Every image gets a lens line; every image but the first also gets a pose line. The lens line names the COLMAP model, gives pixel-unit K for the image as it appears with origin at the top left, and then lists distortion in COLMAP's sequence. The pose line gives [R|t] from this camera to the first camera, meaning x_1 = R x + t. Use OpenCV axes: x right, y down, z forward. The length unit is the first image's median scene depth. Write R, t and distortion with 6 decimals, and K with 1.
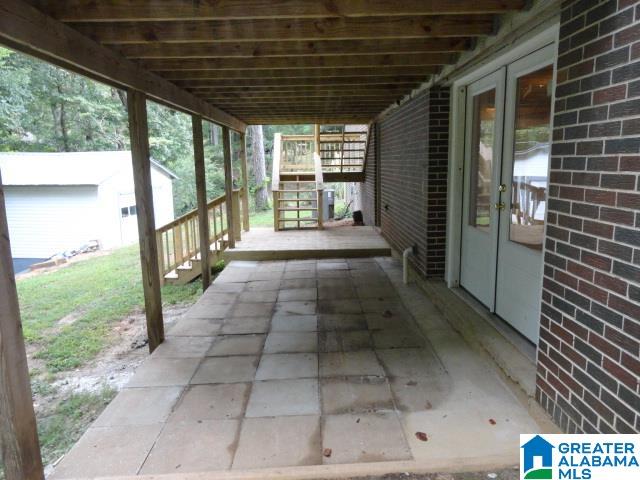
lens RADIAL K [[441.7, 0, 320.0], [0, 441.7, 240.0], [0, 0, 1]] dist [-0.001788, 0.000316]
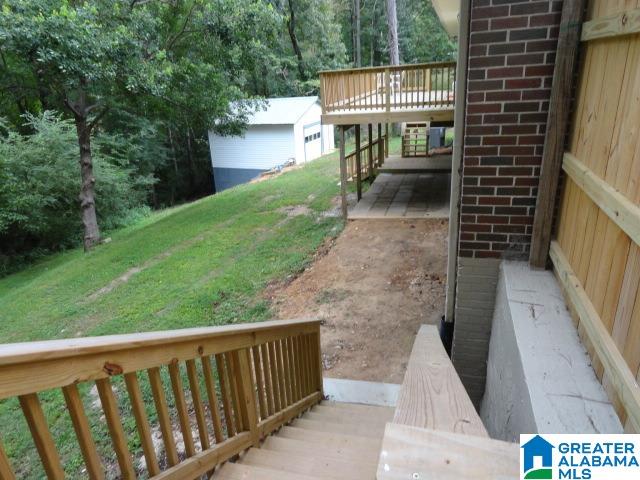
lens RADIAL K [[441.7, 0, 320.0], [0, 441.7, 240.0], [0, 0, 1]] dist [-0.001788, 0.000316]
pose [[0.955023, 0.064960, -0.289329, 0.138480], [-0.007311, 0.980571, 0.196027, -0.044241], [0.296441, -0.185095, 0.936943, -0.975375]]
